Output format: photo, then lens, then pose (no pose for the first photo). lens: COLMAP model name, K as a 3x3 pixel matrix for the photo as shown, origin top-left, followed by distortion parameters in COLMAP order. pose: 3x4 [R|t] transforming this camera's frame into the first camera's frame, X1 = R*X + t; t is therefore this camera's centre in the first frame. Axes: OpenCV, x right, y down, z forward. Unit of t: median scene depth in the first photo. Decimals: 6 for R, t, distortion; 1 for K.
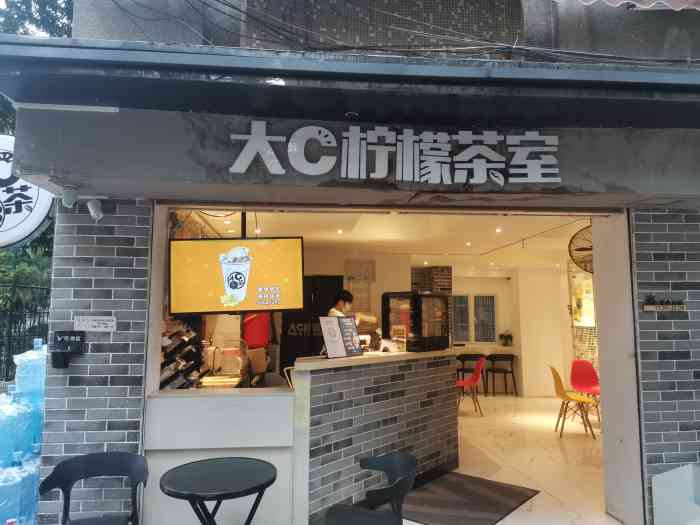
lens RADIAL K [[529.3, 0, 350.4], [0, 529.3, 263.1], [0, 0, 1]] dist [0.030980, -0.011004]
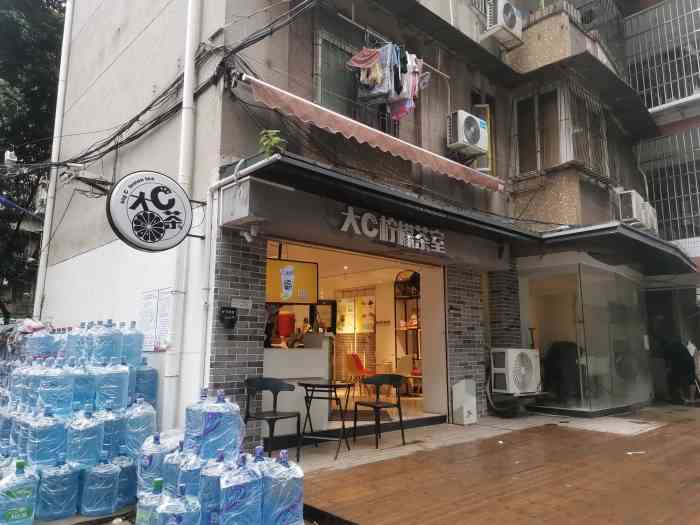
lens RADIAL K [[529.3, 0, 349.4], [0, 529.3, 261.3], [0, 0, 1]] dist [0.030980, -0.011004]
pose [[0.783015, 0.103948, 0.613255, -1.265499], [-0.065589, 0.994239, -0.084780, 0.101033], [-0.618535, 0.026161, 0.785322, -0.529020]]
